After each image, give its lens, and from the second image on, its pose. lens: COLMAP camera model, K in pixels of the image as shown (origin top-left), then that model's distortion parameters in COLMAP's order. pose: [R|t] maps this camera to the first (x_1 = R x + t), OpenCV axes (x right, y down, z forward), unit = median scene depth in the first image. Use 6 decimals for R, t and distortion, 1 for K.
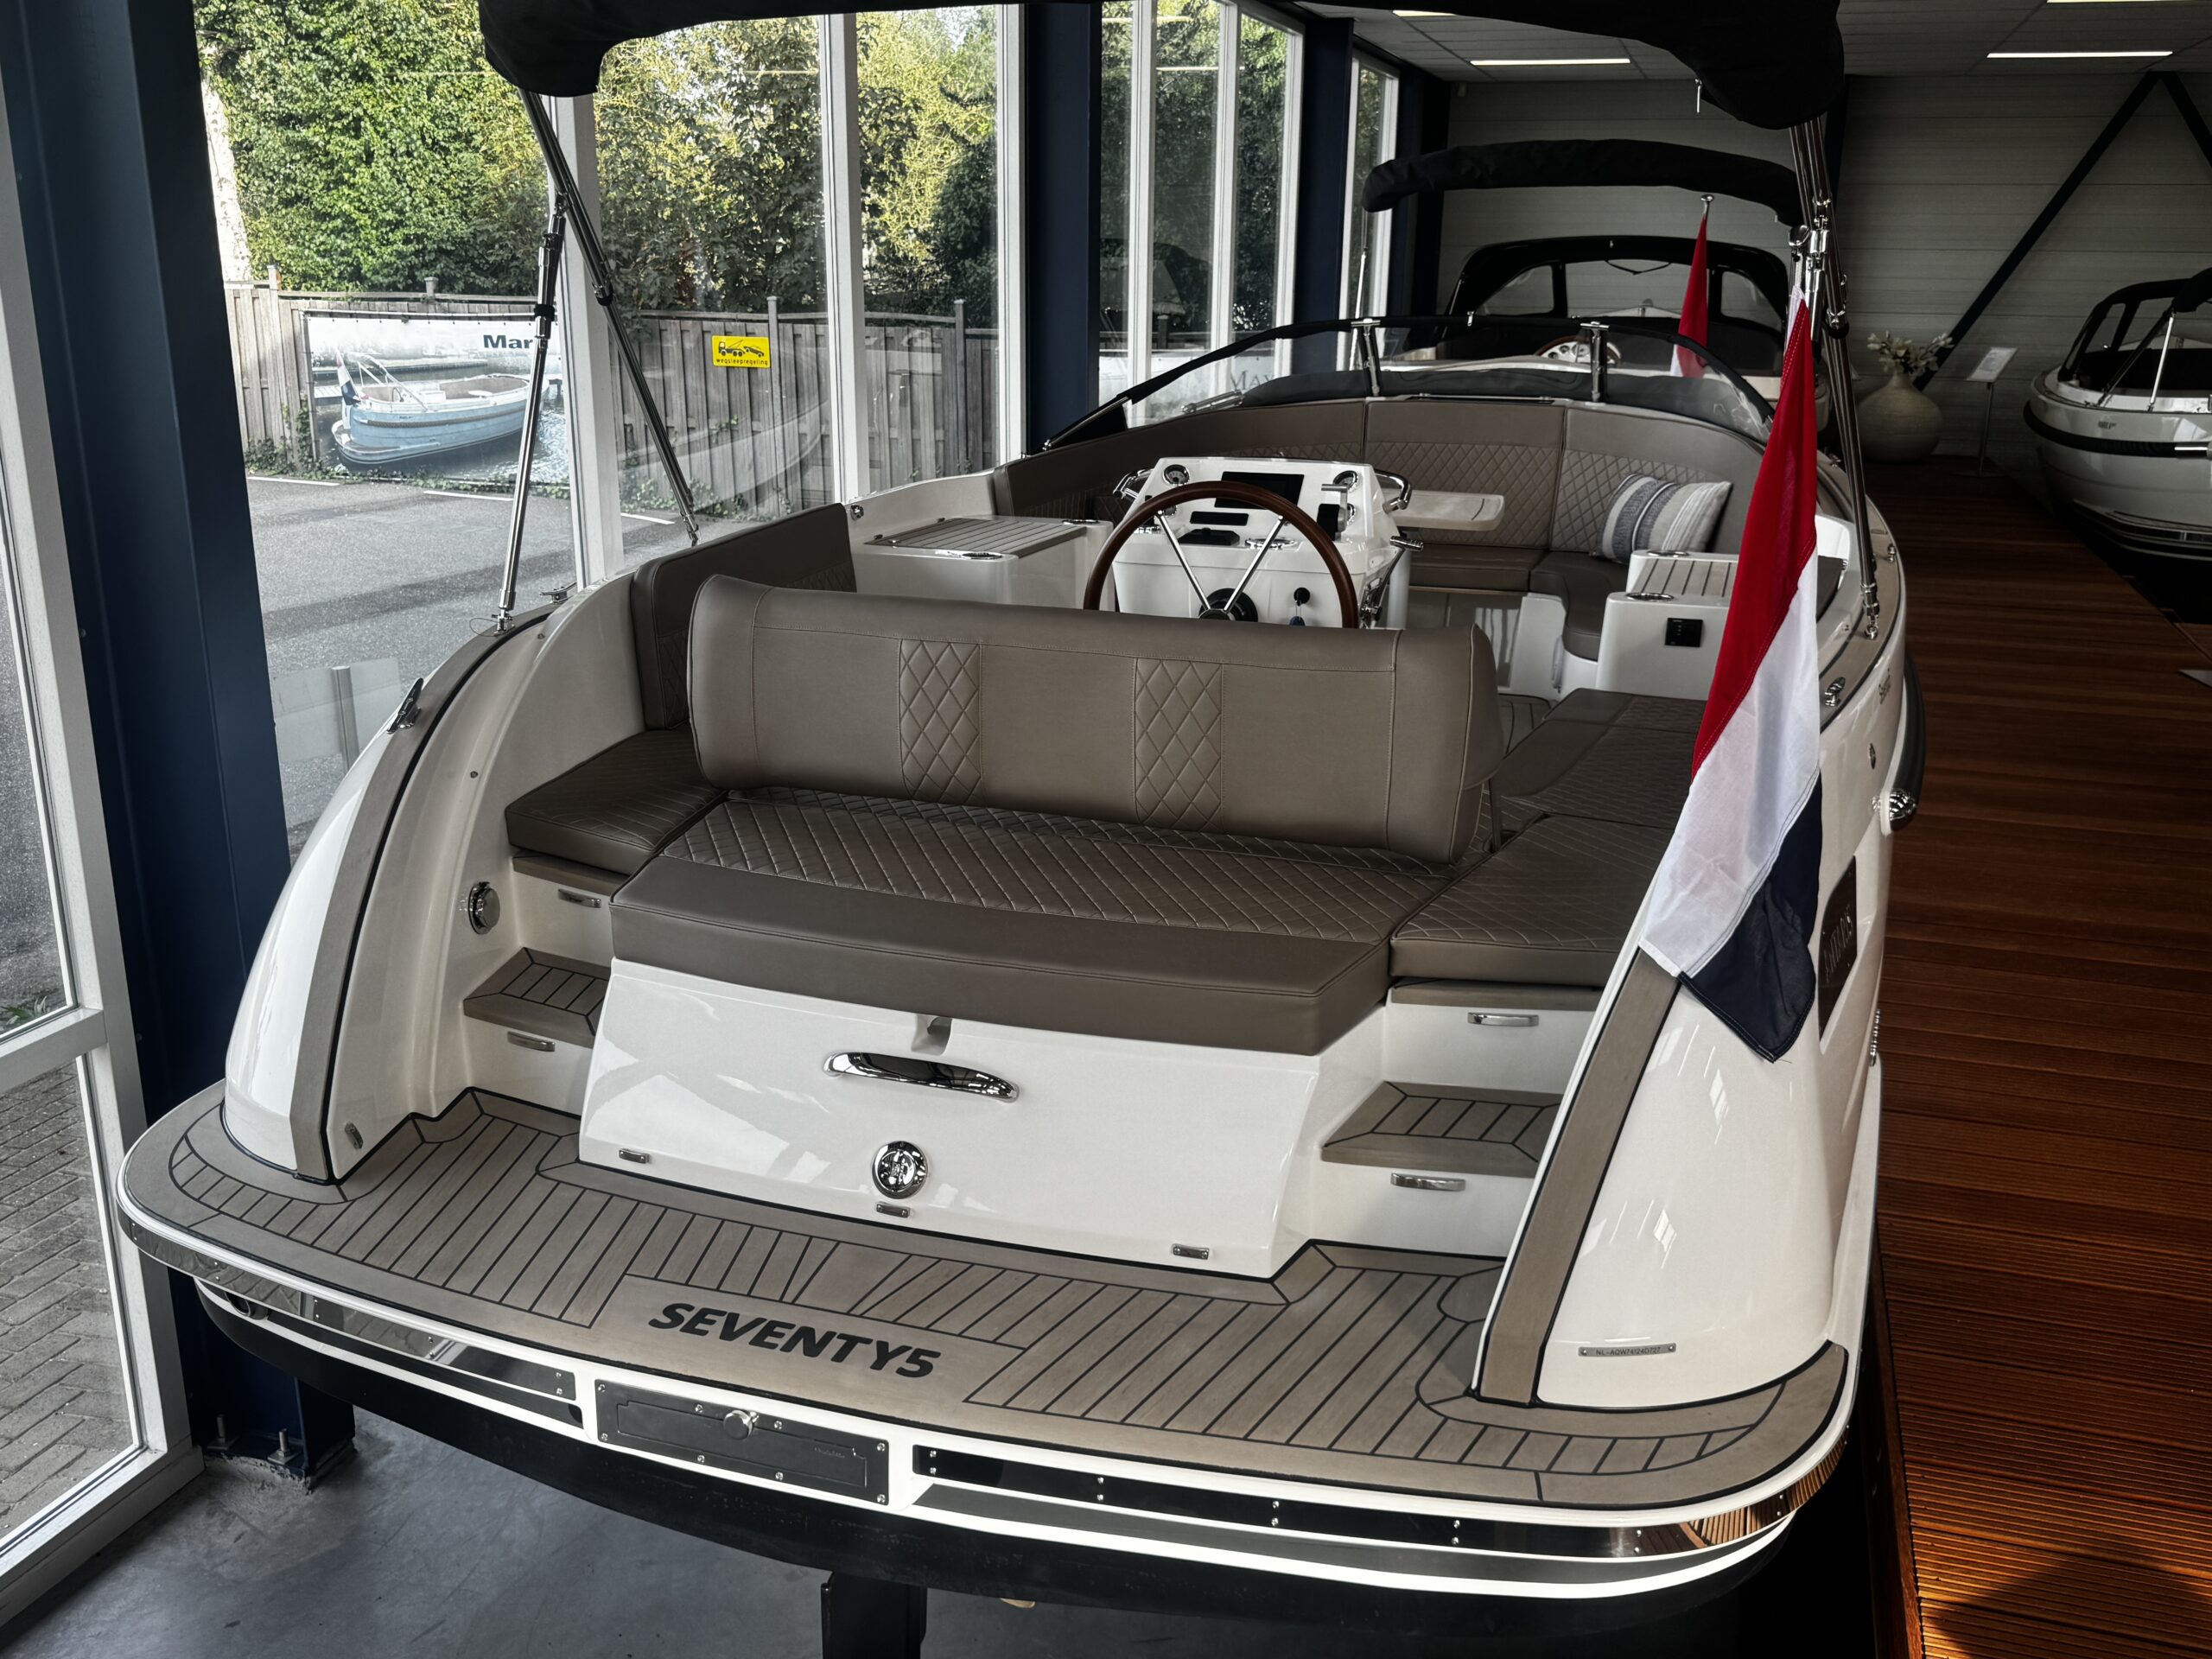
lens RADIAL K [[1973.3, 0, 1115.3], [0, 1973.3, 820.4], [0, 0, 1]] dist [0.143190, -0.319150]
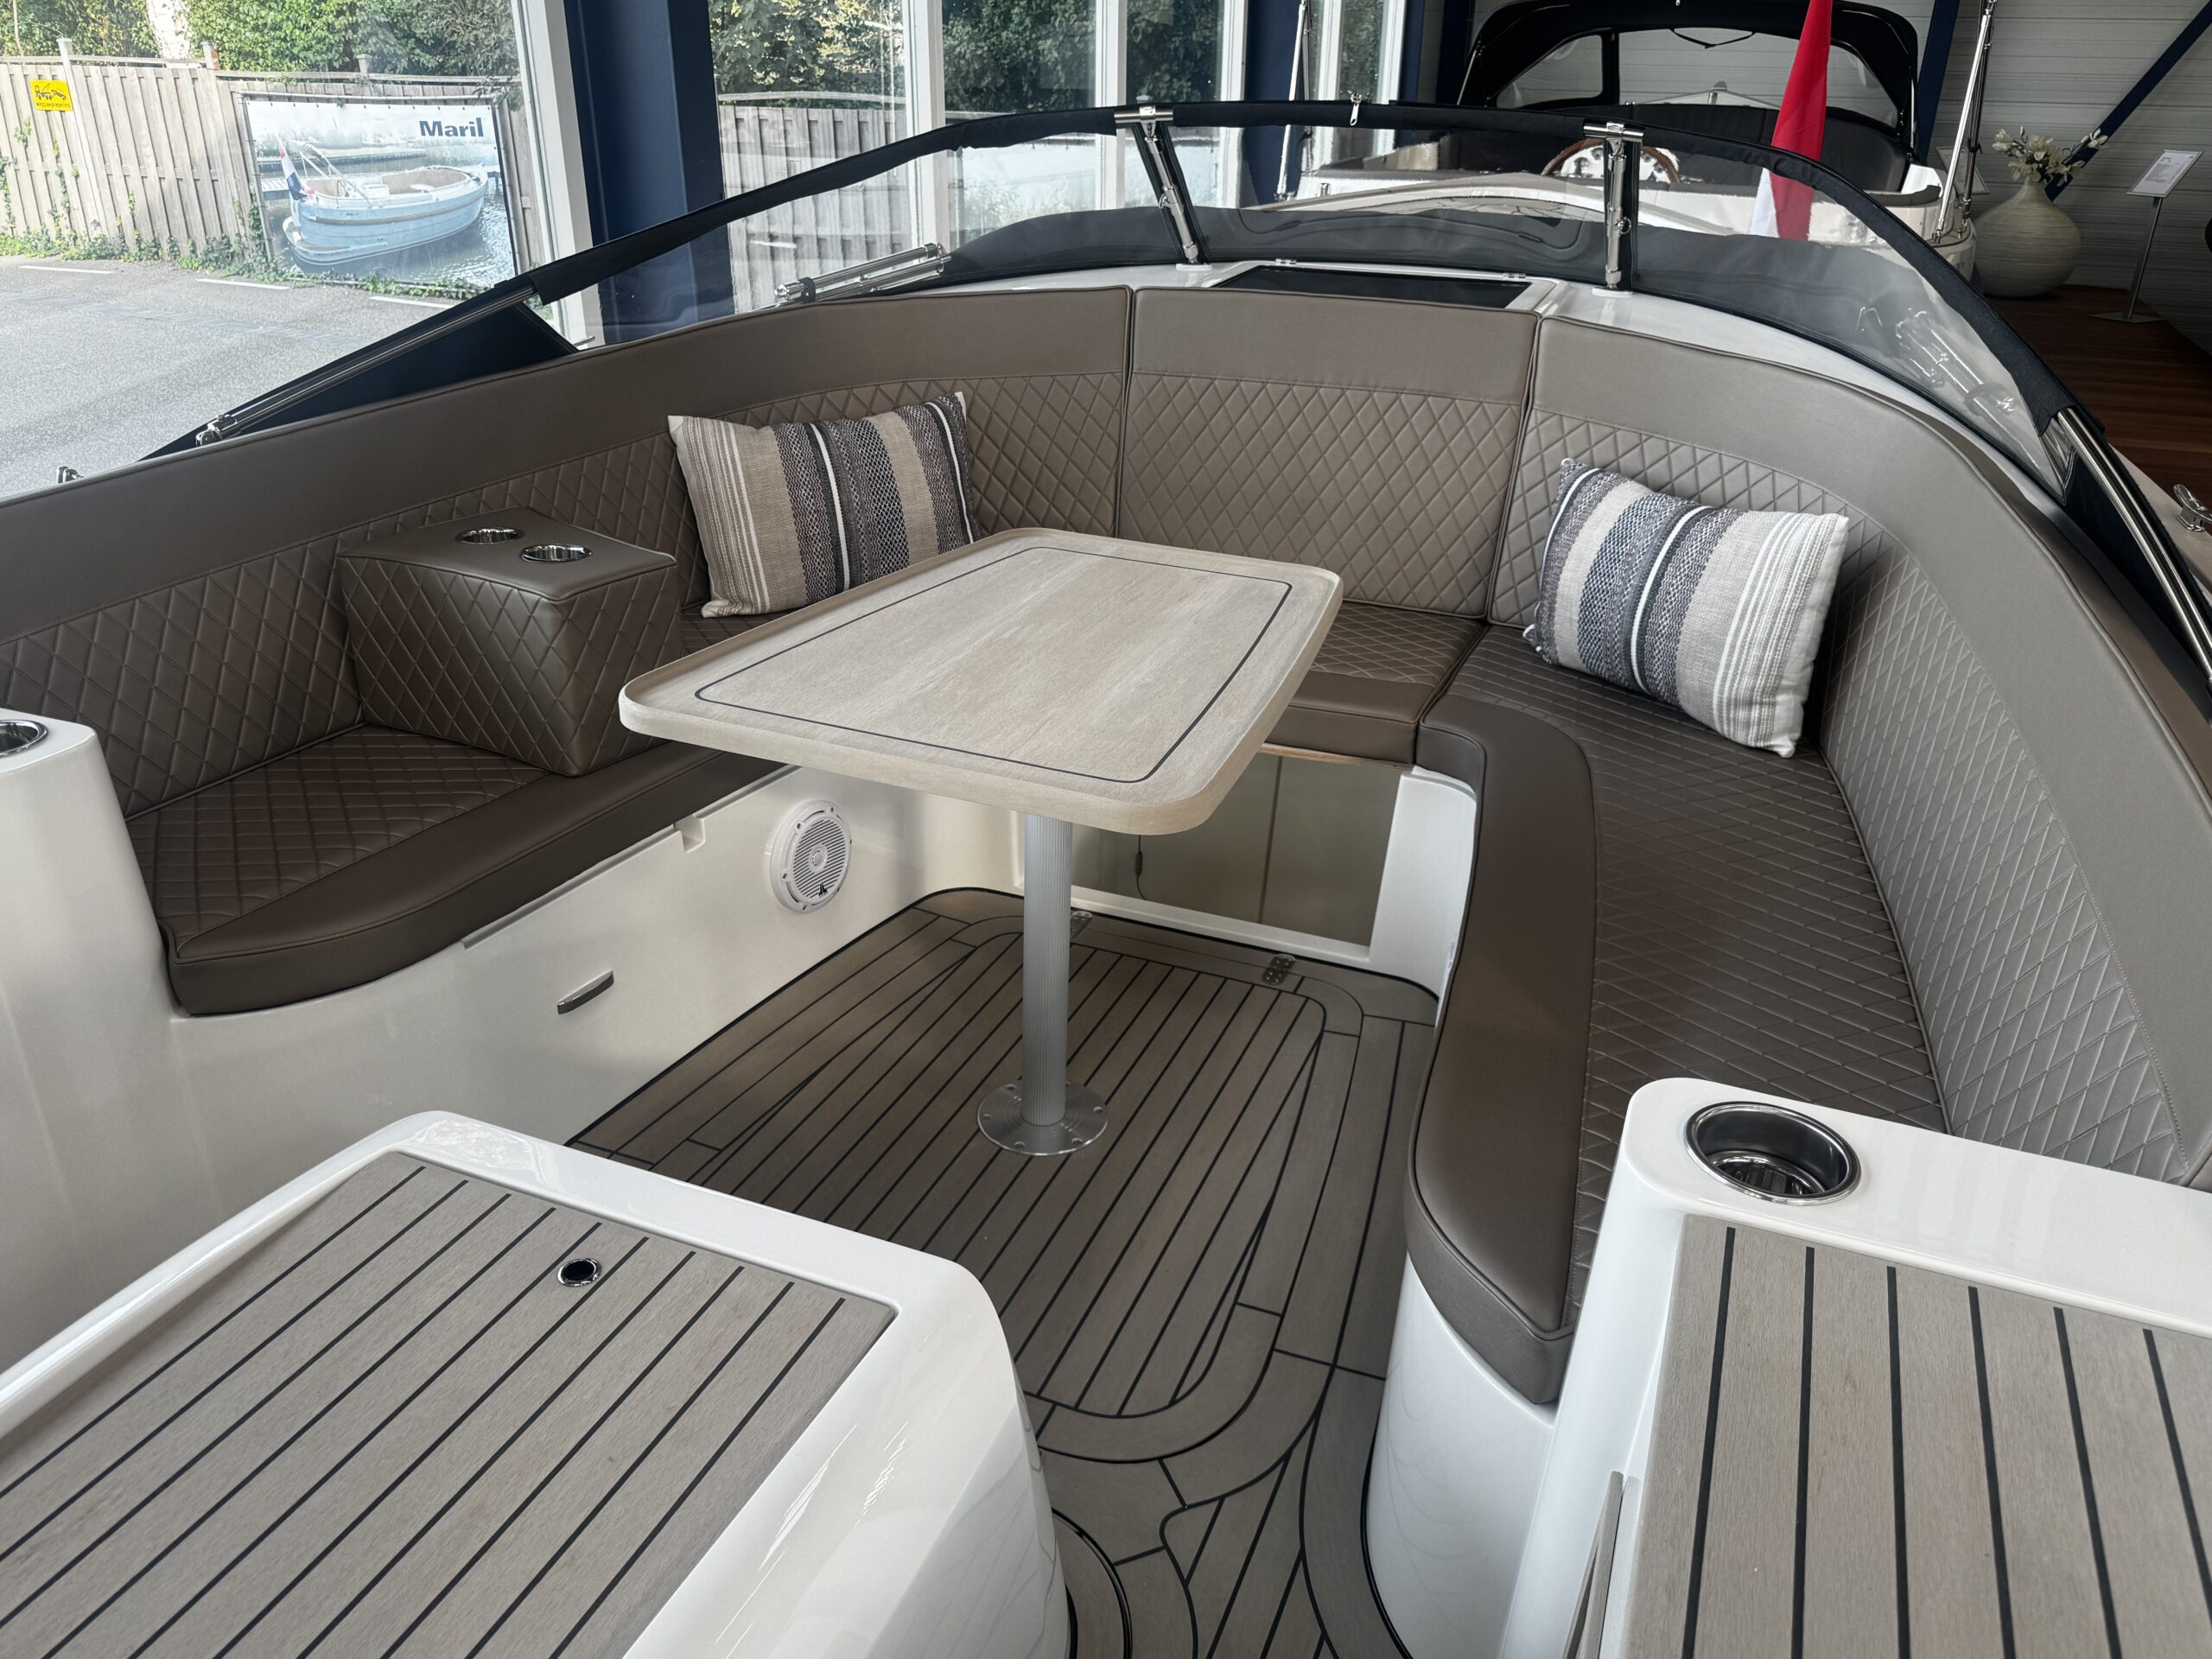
lens RADIAL K [[1627.4, 0, 1109.6], [0, 1627.4, 831.4], [0, 0, 1]] dist [0.033081, -0.041932]
pose [[0.997370, 0.032417, -0.064825, 0.218807], [-0.020765, 0.984714, 0.172939, -0.215726], [0.069441, -0.171138, 0.982797, 0.846949]]
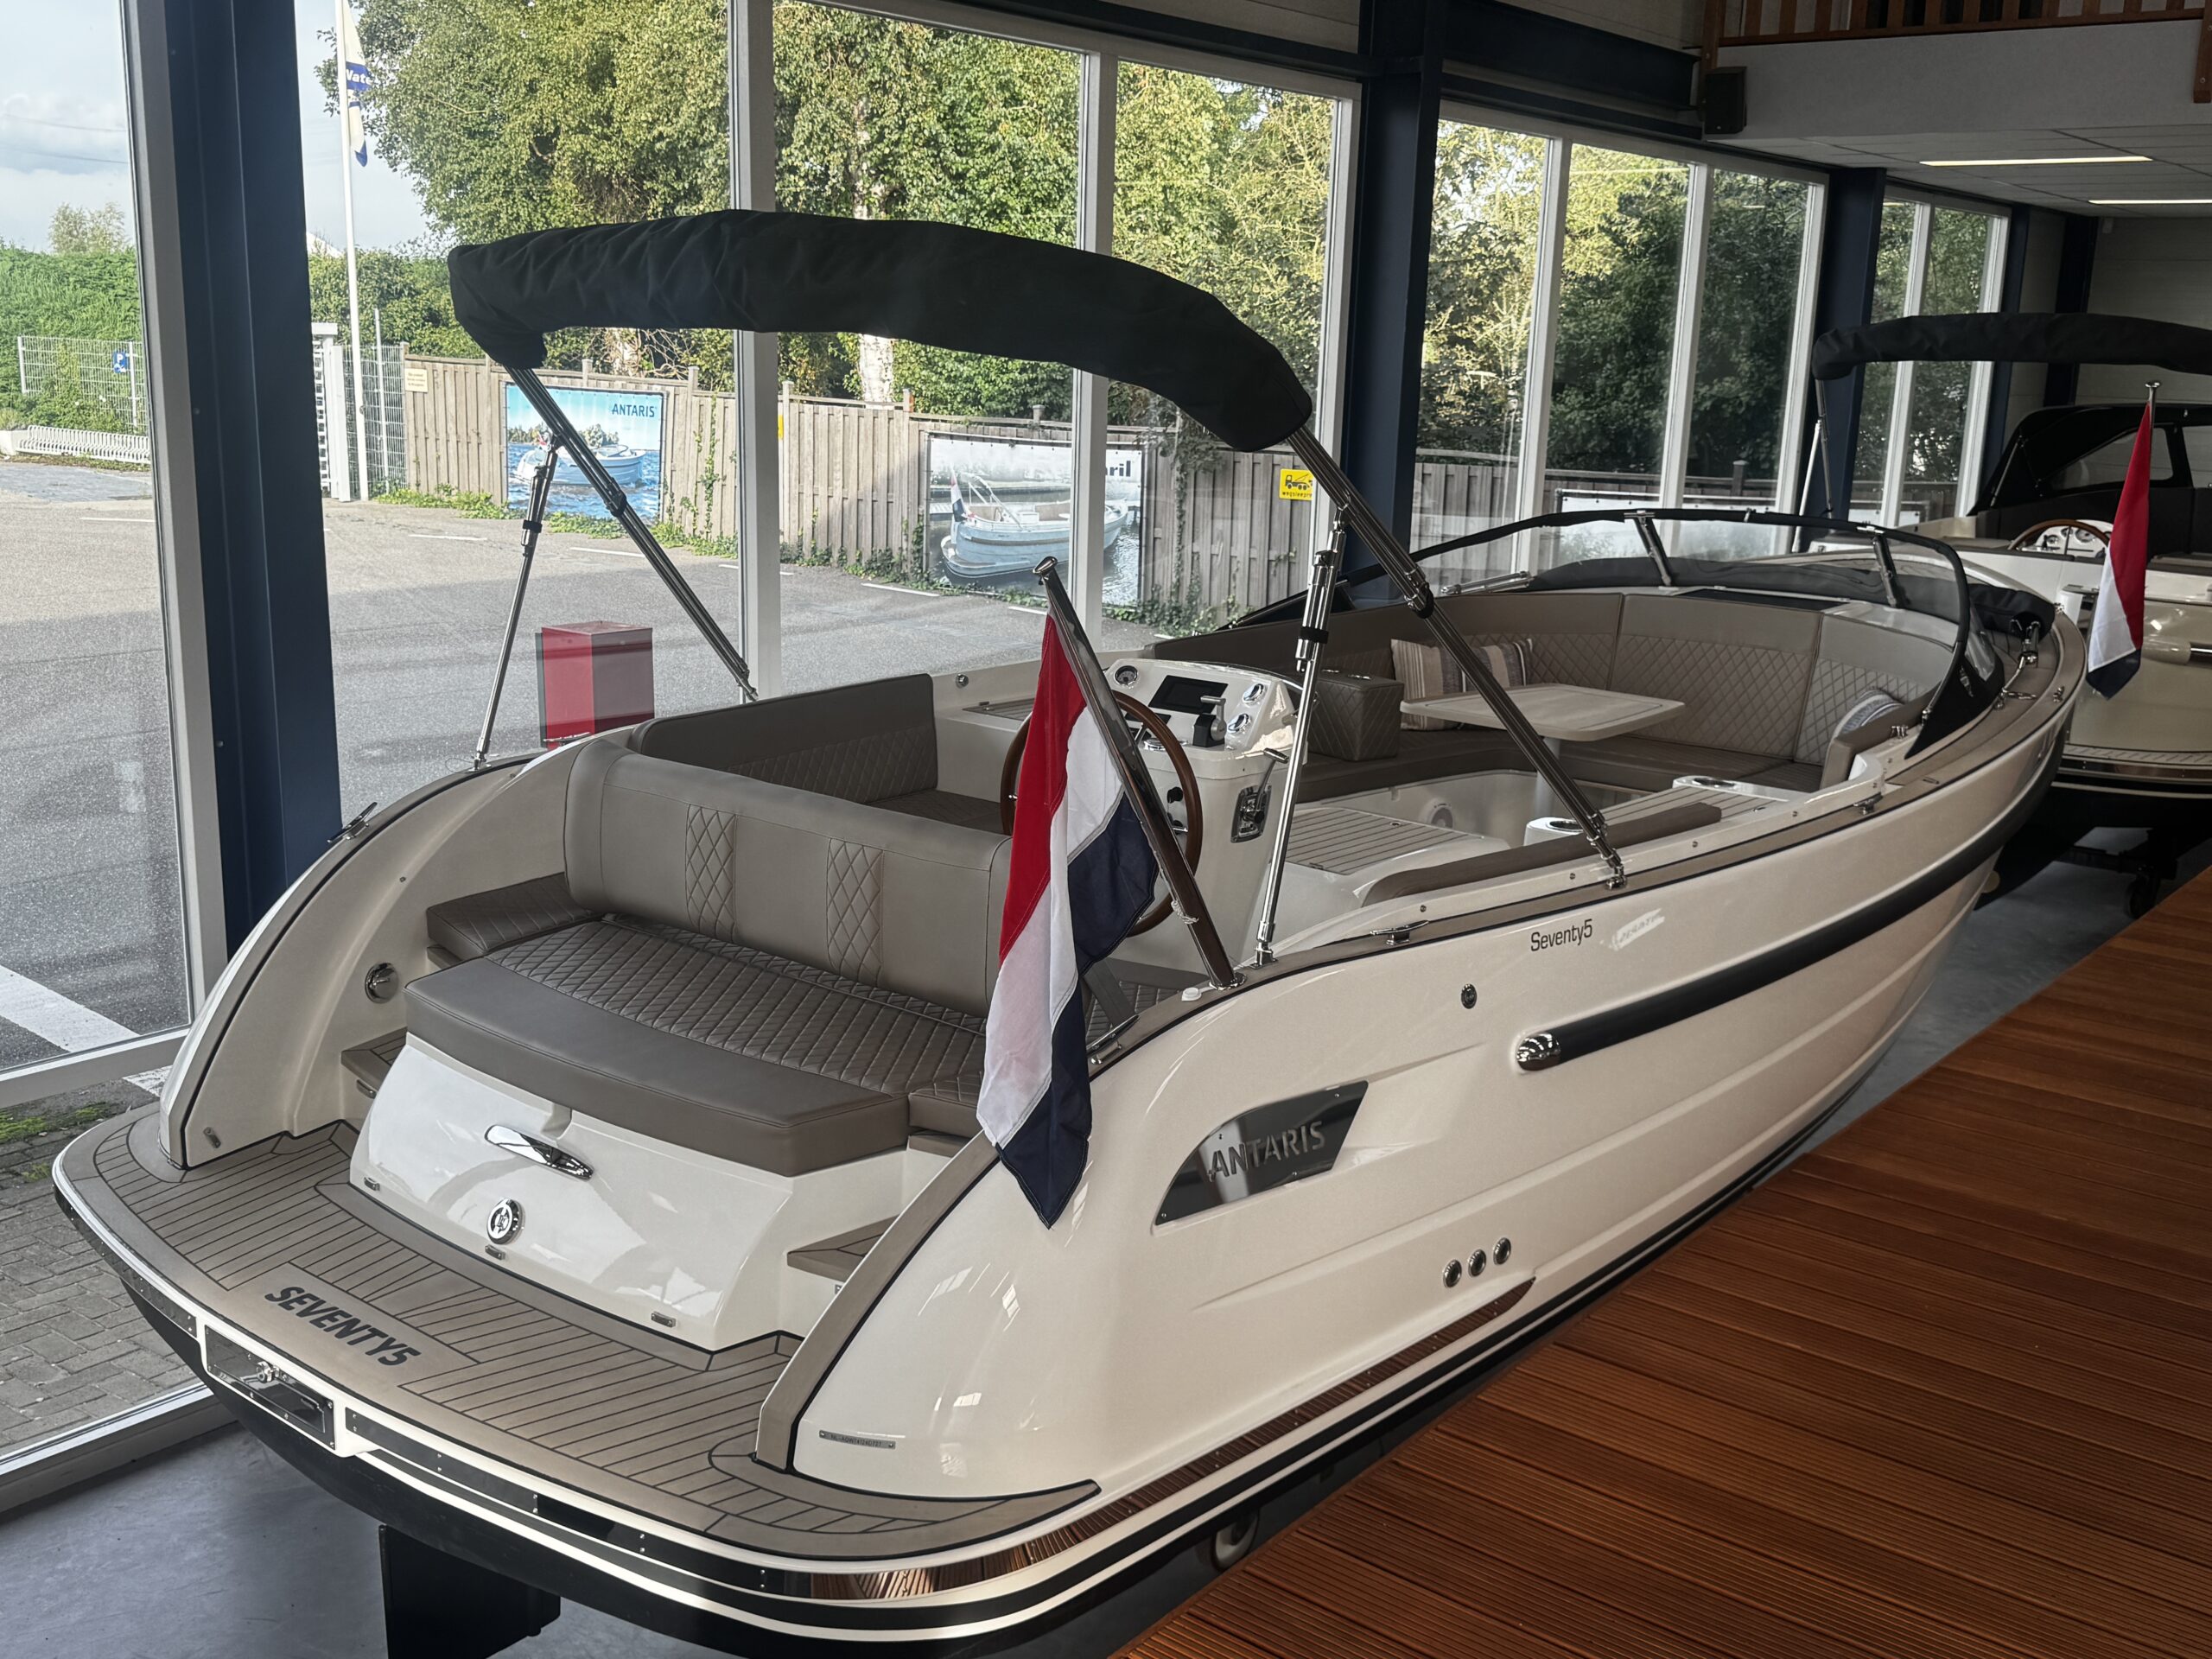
lens RADIAL K [[2156.3, 0, 1104.8], [0, 2156.3, 803.5], [0, 0, 1]] dist [0.192433, -0.475954]
pose [[0.932745, 0.090841, -0.348906, 0.392753], [-0.116203, 0.991841, -0.052415, -0.033412], [0.341298, 0.089434, 0.935691, -0.113953]]
